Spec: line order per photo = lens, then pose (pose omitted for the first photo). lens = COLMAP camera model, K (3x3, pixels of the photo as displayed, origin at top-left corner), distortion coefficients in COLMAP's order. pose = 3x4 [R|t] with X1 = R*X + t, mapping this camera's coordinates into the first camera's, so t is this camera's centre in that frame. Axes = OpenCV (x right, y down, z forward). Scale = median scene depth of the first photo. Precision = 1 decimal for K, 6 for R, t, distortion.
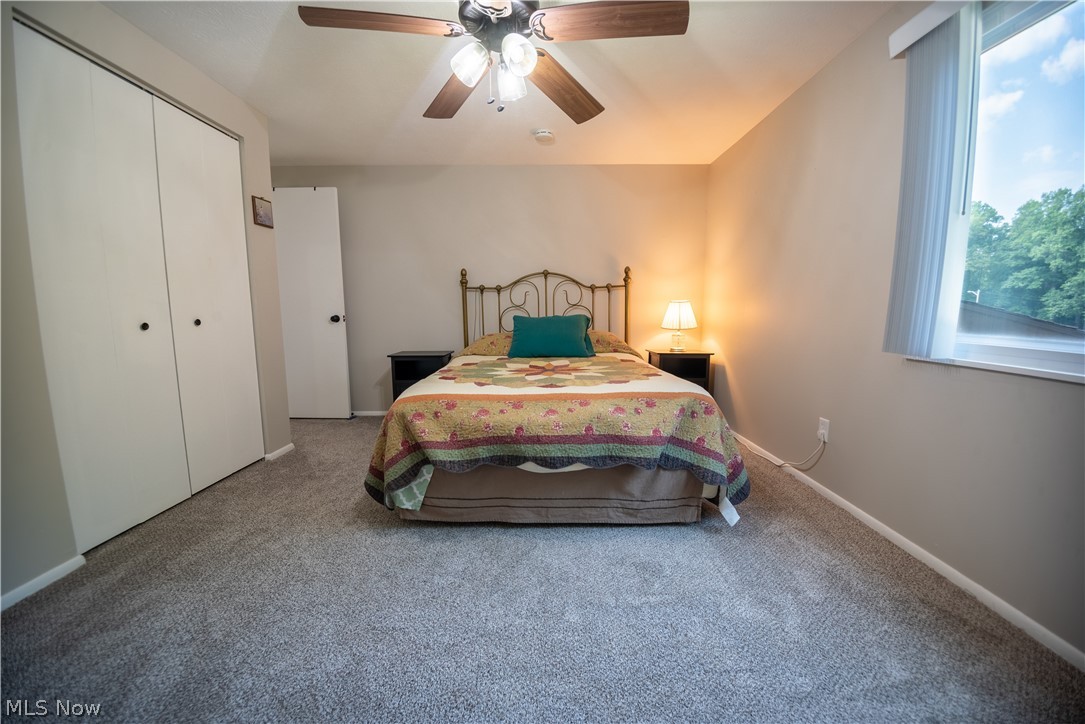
lens RADIAL K [[416.1, 0, 542.5], [0, 416.1, 362.0], [0, 0, 1]] dist [-0.024610, -0.000691]
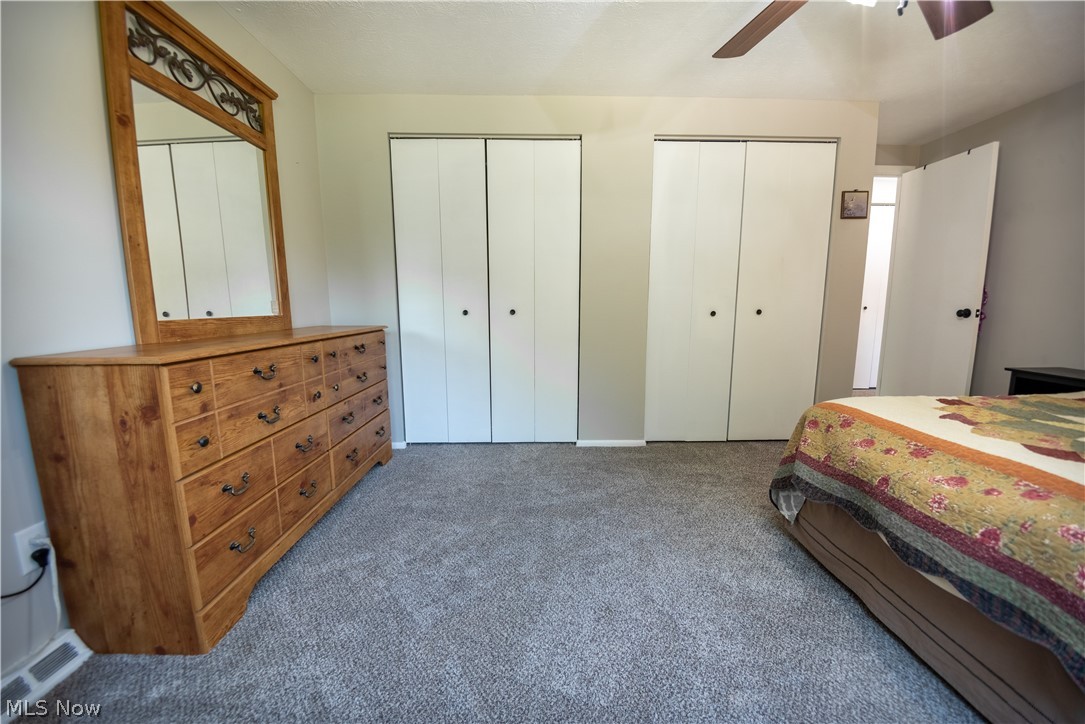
lens RADIAL K [[416.1, 0, 542.5], [0, 416.1, 362.0], [0, 0, 1]] dist [-0.024610, -0.000691]
pose [[0.018091, 0.138095, -0.990254, 0.531347], [-0.116369, 0.983976, 0.135093, -0.049657], [0.993041, 0.112790, 0.033871, 0.384646]]
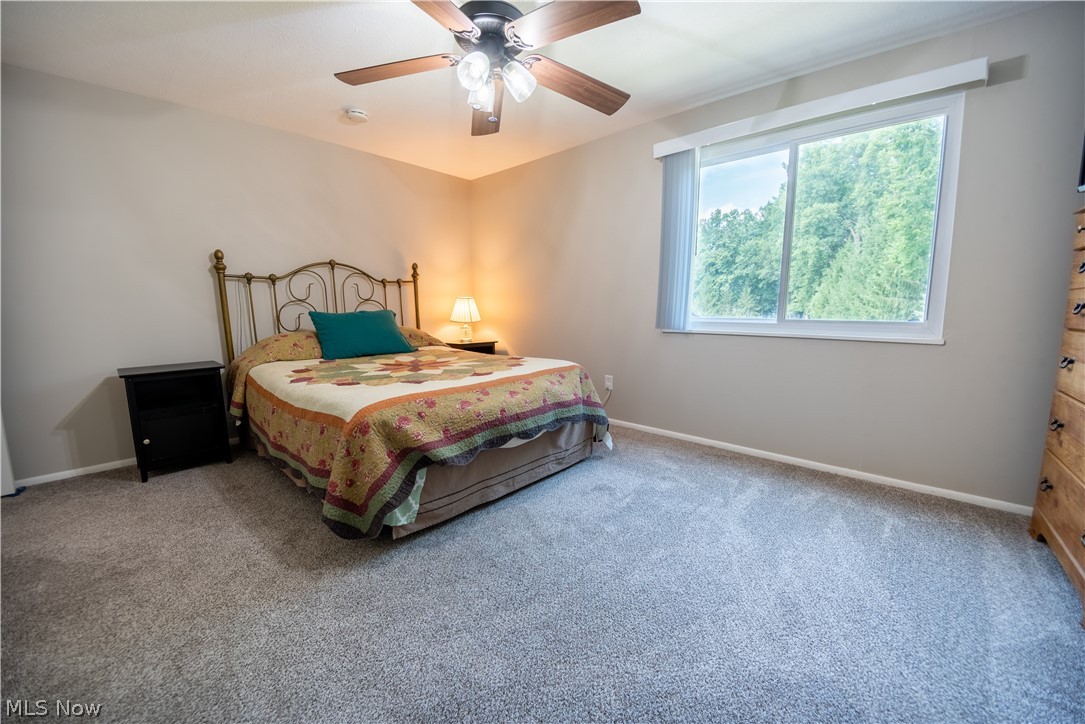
lens RADIAL K [[416.1, 0, 542.5], [0, 416.1, 362.0], [0, 0, 1]] dist [-0.024610, -0.000691]
pose [[0.667858, -0.096622, 0.737991, -0.750185], [0.089625, 0.994763, 0.049132, -0.014250], [-0.738873, 0.033329, 0.673020, 0.159130]]
